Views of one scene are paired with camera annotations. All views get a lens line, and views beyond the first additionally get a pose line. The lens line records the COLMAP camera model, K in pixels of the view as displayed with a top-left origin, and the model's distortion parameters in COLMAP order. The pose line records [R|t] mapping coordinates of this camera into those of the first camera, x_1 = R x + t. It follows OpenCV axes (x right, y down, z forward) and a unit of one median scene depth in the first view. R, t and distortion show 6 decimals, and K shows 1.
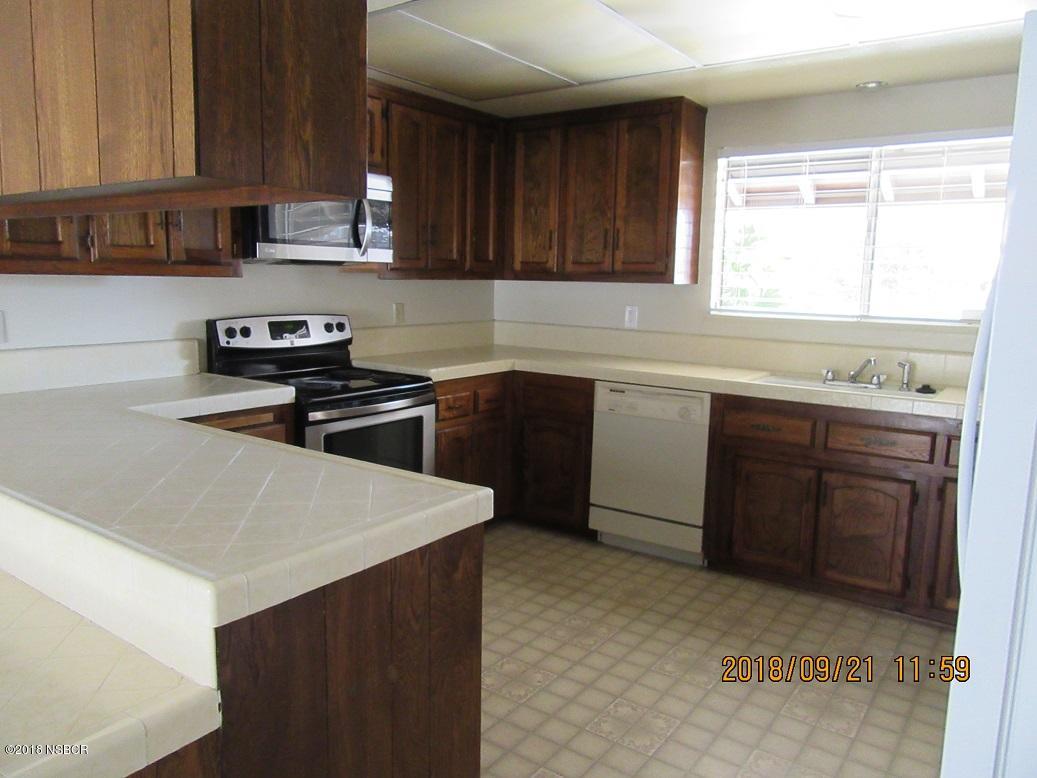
lens RADIAL K [[760.5, 0, 518.5], [0, 760.5, 389.0], [0, 0, 1]] dist [-0.014509, 0.005017]
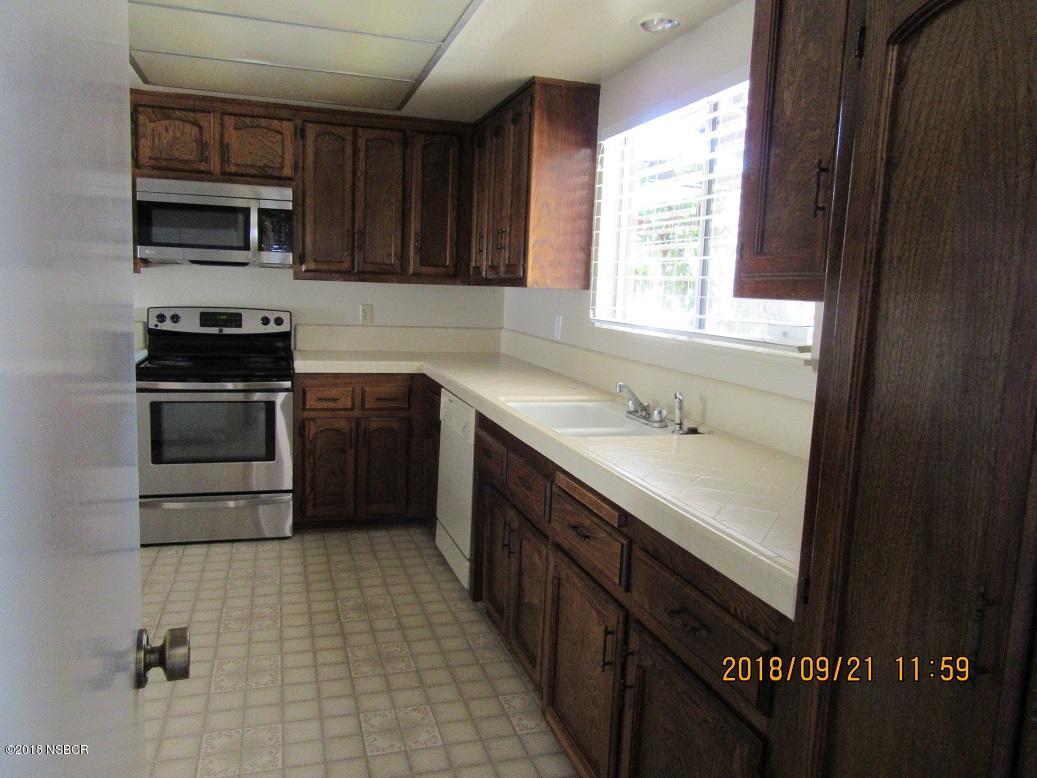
lens RADIAL K [[760.5, 0, 518.5], [0, 760.5, 389.0], [0, 0, 1]] dist [-0.014509, 0.005017]
pose [[0.803989, 0.093271, -0.587284, 0.780948], [-0.111408, 0.993761, 0.005311, -0.027200], [0.584115, 0.061158, 0.809363, 0.301131]]
